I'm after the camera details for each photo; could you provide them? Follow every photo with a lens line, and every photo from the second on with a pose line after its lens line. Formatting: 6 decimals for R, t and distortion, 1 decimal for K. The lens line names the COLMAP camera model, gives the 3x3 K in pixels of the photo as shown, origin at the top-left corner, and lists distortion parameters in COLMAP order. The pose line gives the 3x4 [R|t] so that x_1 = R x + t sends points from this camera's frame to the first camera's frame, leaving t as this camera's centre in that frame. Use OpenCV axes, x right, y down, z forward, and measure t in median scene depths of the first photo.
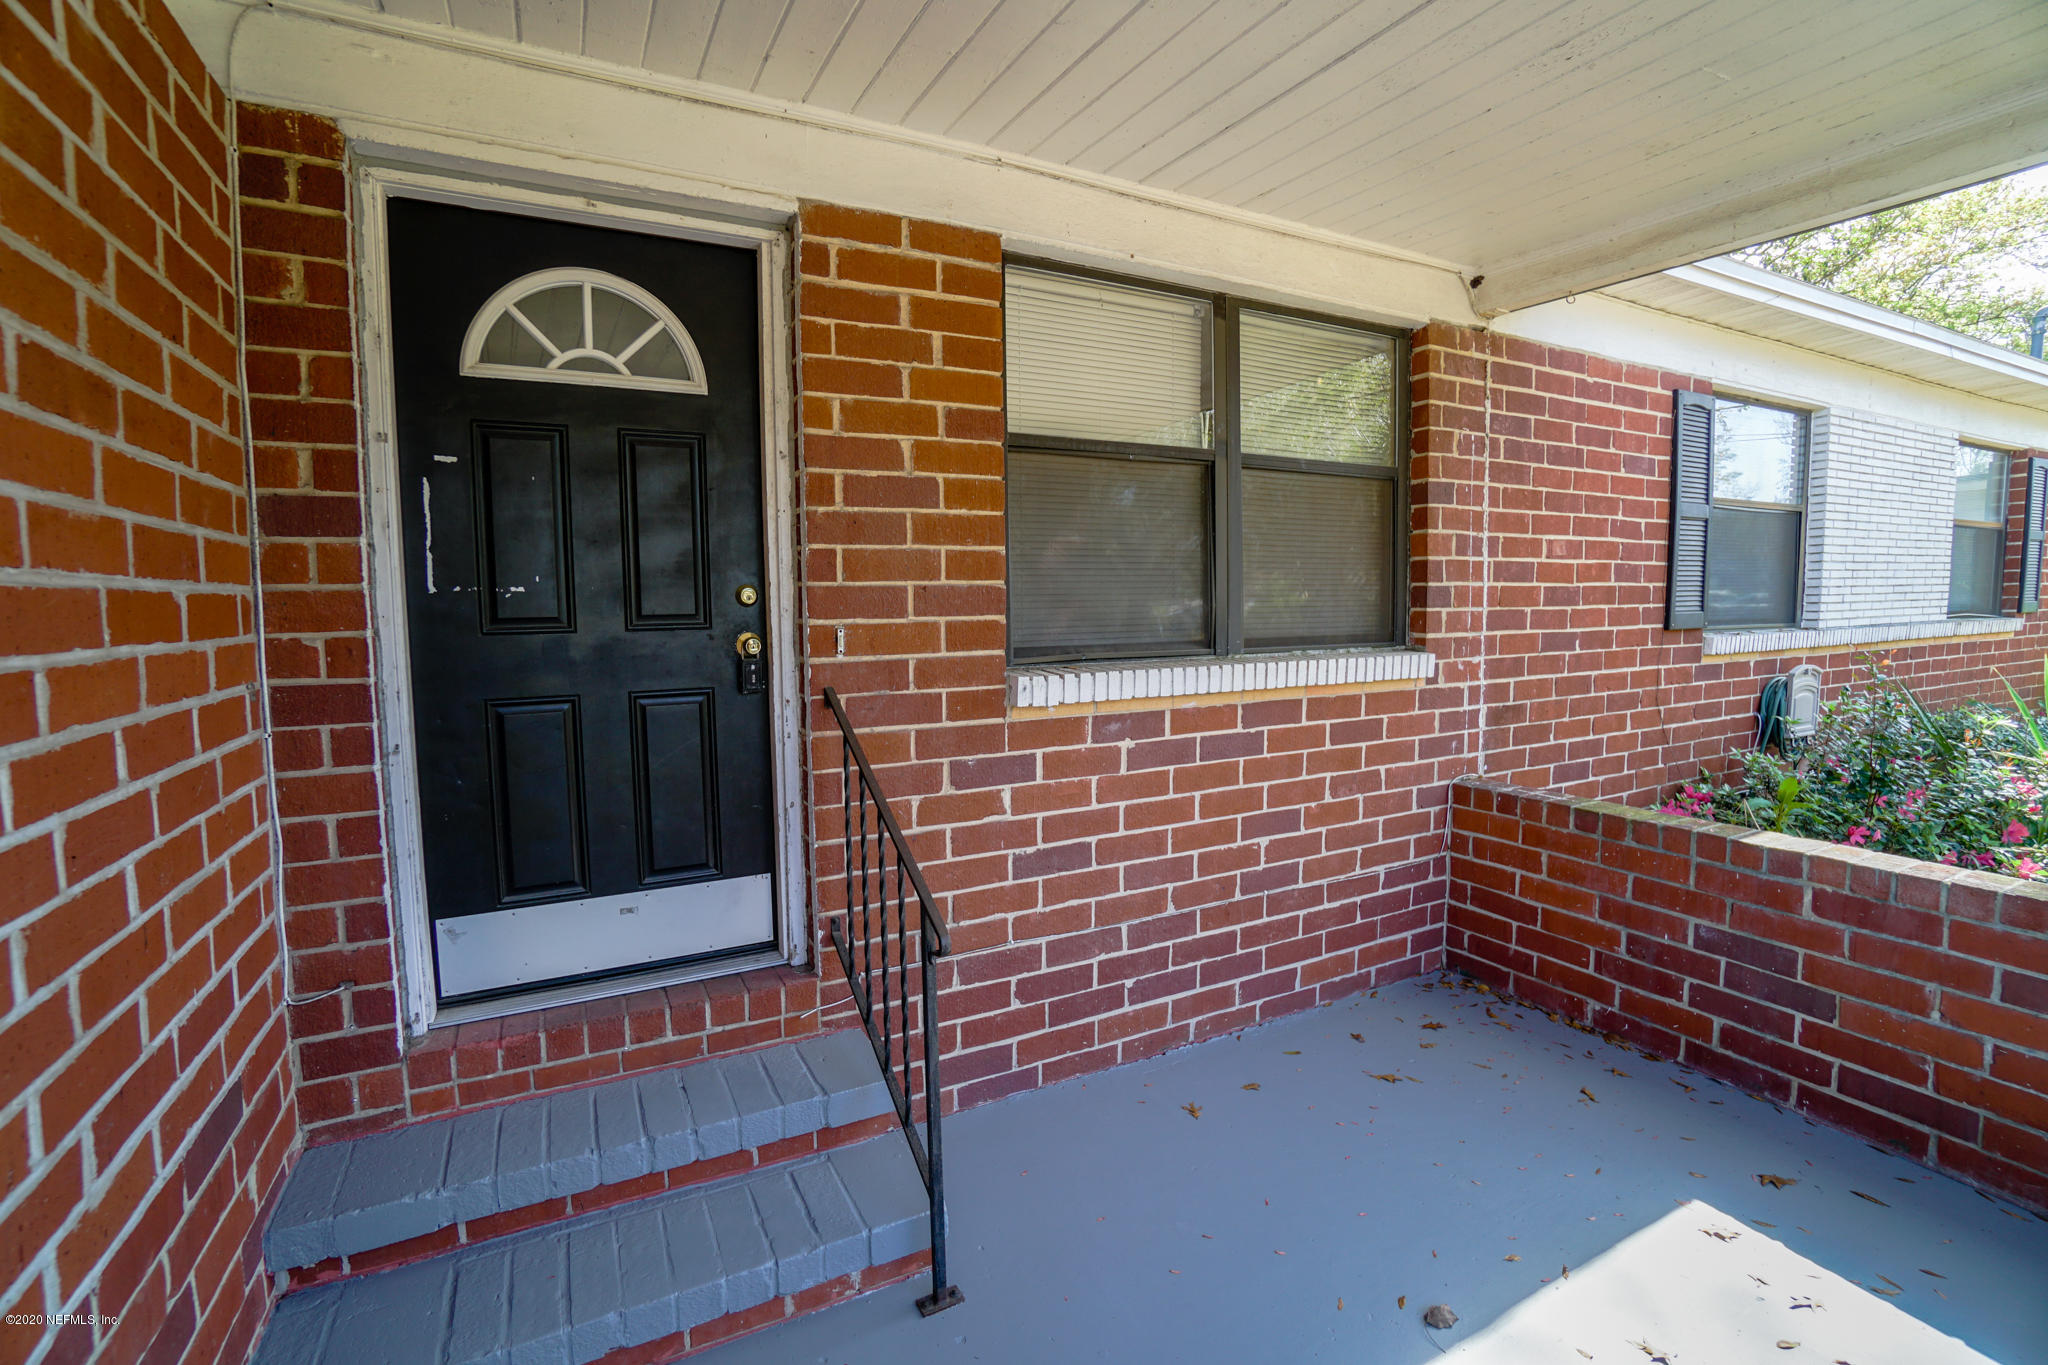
lens RADIAL K [[903.6, 0, 1004.2], [0, 903.6, 677.3], [0, 0, 1]] dist [-0.070372, 0.026681]
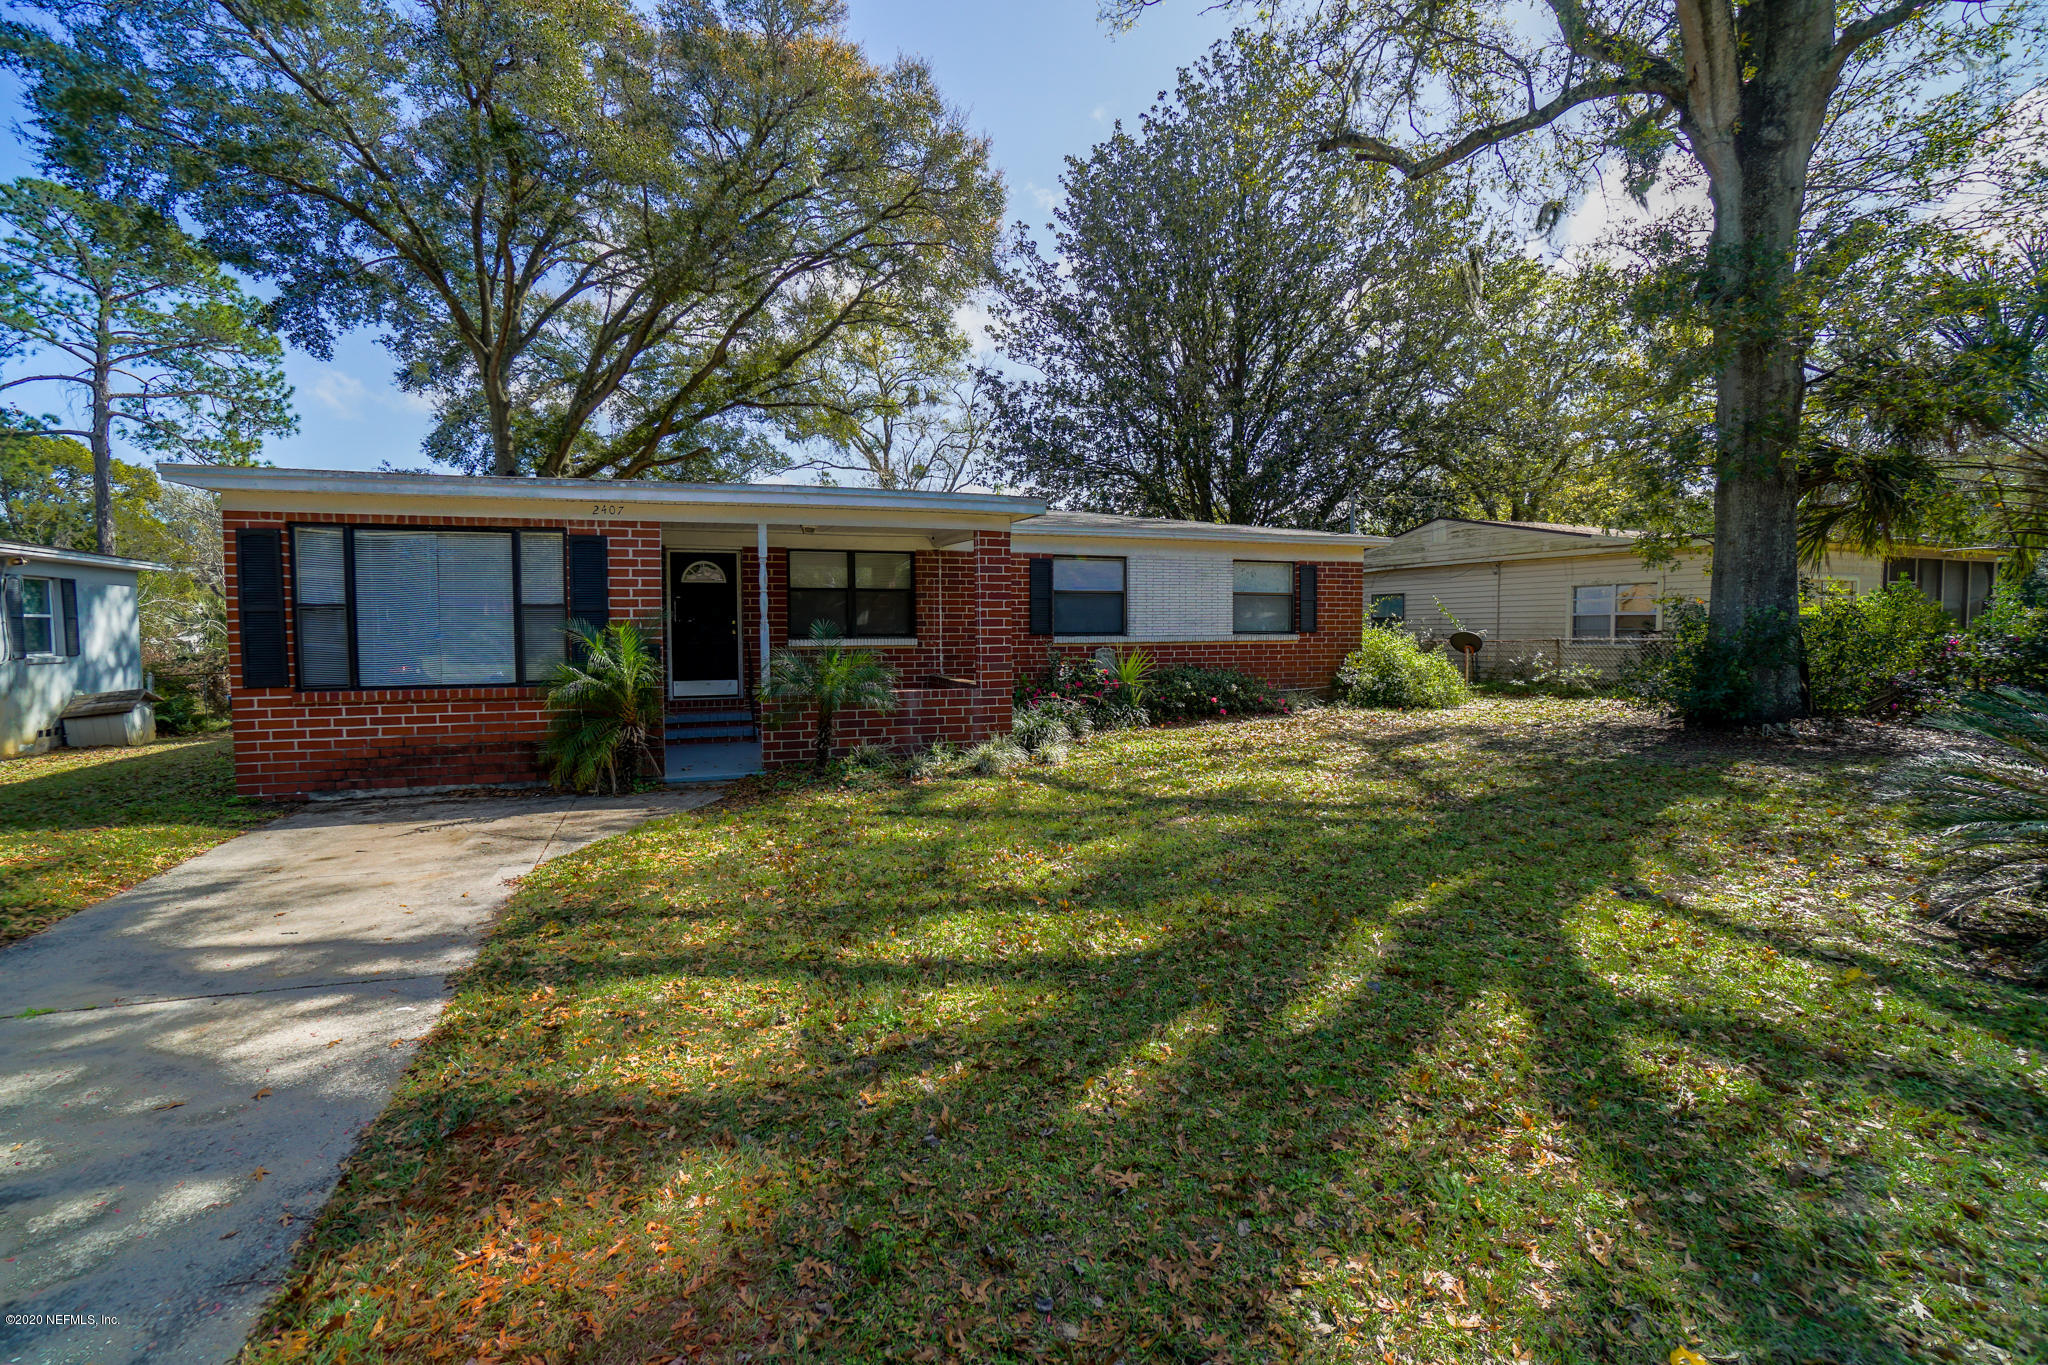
lens RADIAL K [[903.6, 0, 1004.2], [0, 903.6, 677.3], [0, 0, 1]] dist [-0.070372, 0.026681]
pose [[0.992994, 0.001576, -0.118153, 1.417916], [-0.008759, 0.998142, -0.060296, 0.397090], [0.117839, 0.060909, 0.991163, -2.966827]]
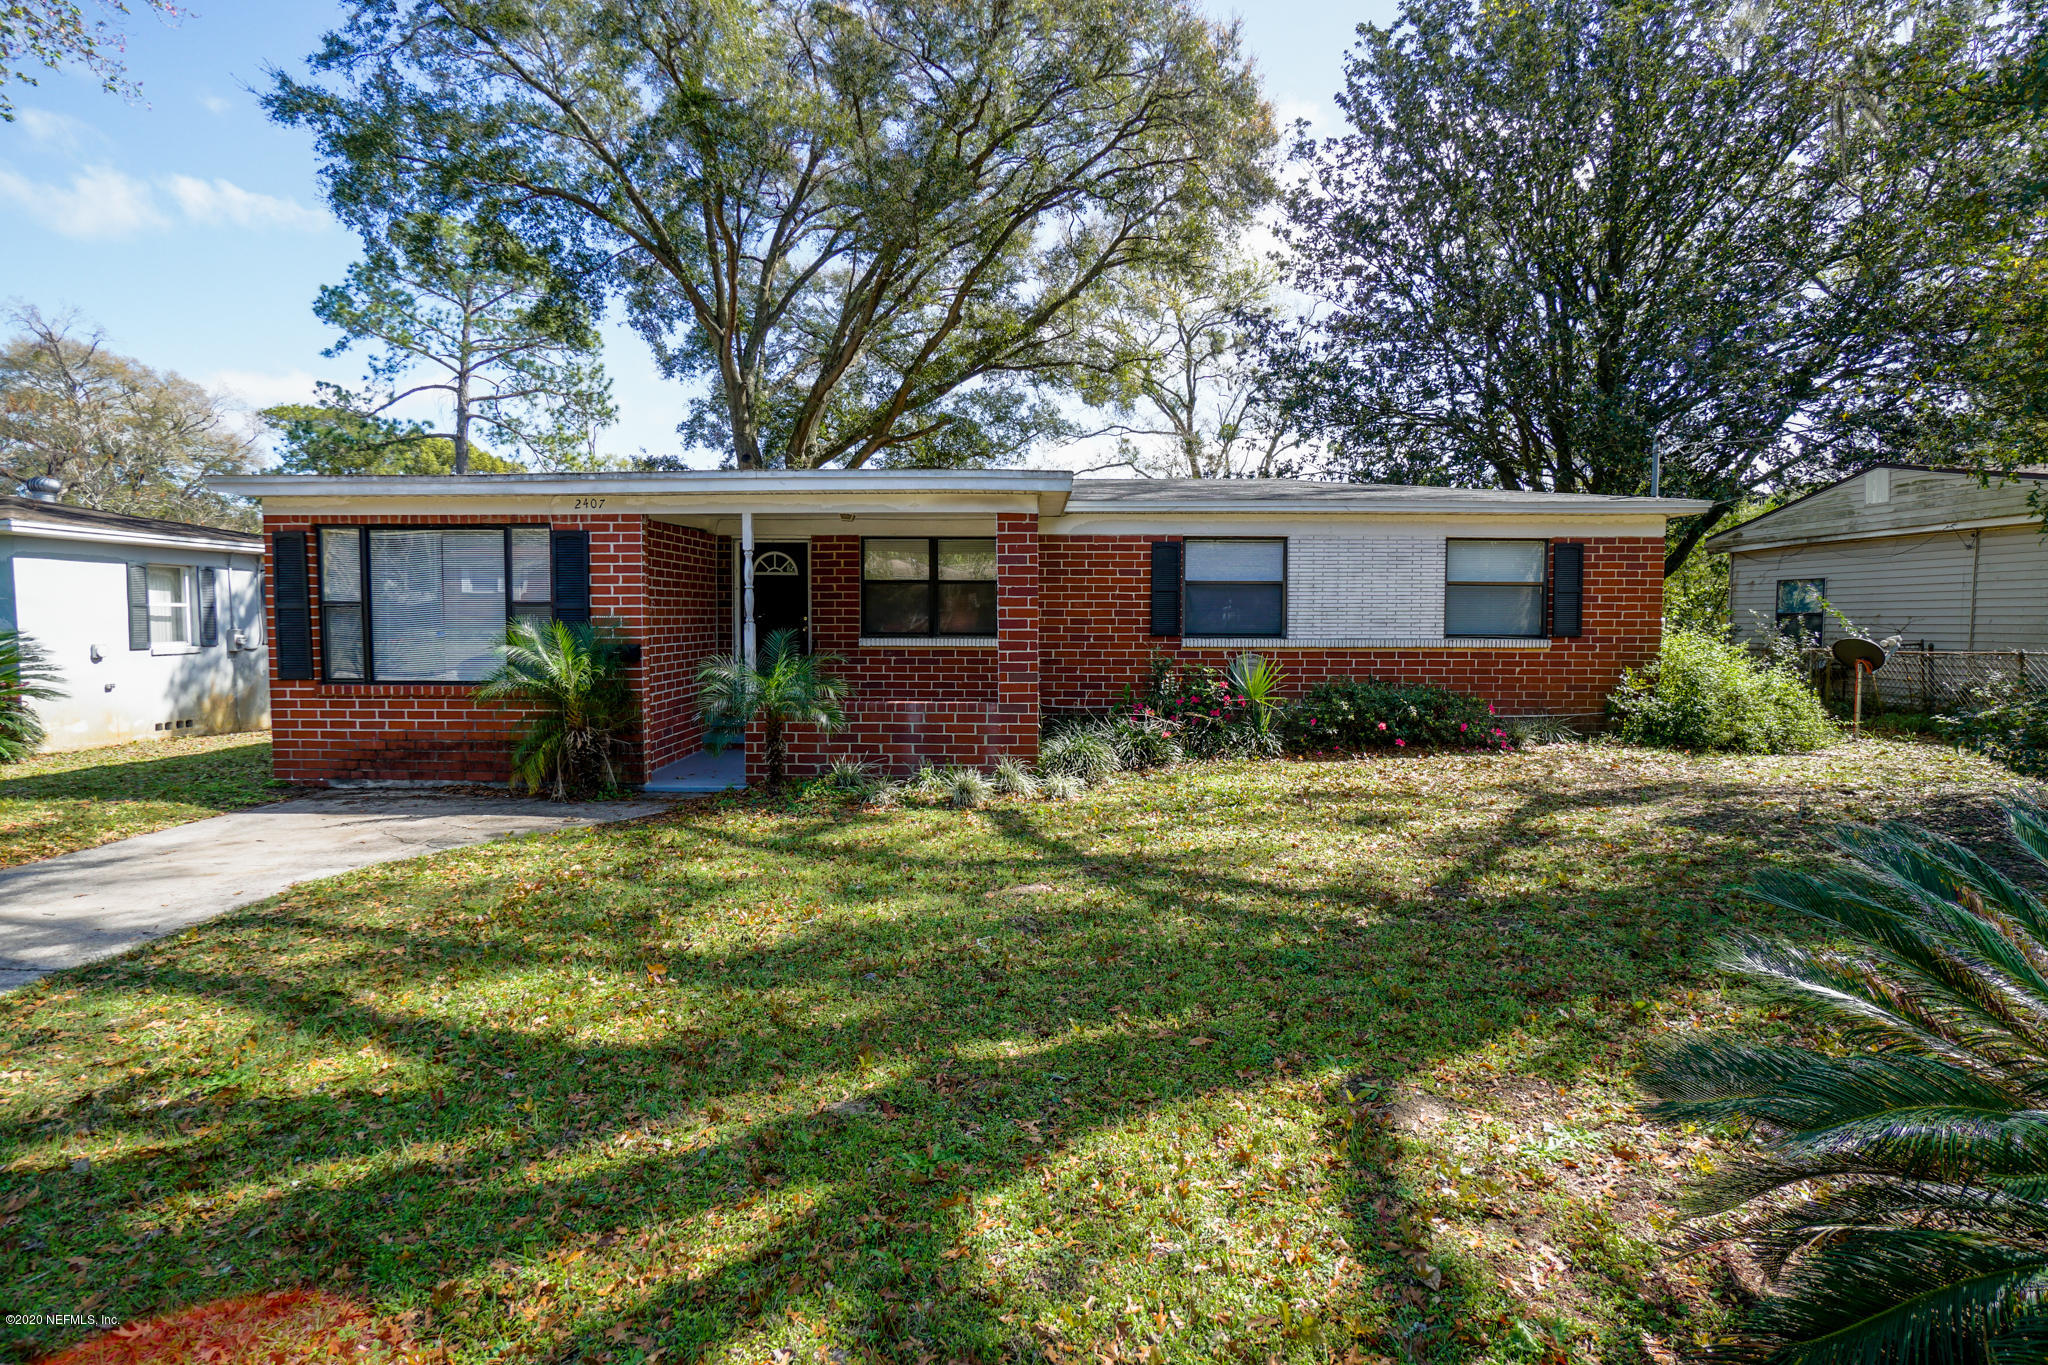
lens RADIAL K [[1049.2, 0, 1022.7], [0, 1049.2, 672.5], [0, 0, 1]] dist [-0.046116, 0.017439]
pose [[0.886178, 0.026963, -0.462560, 2.494532], [-0.055943, 0.997229, -0.049047, 0.300751], [0.459956, 0.069341, 0.885230, -2.504194]]
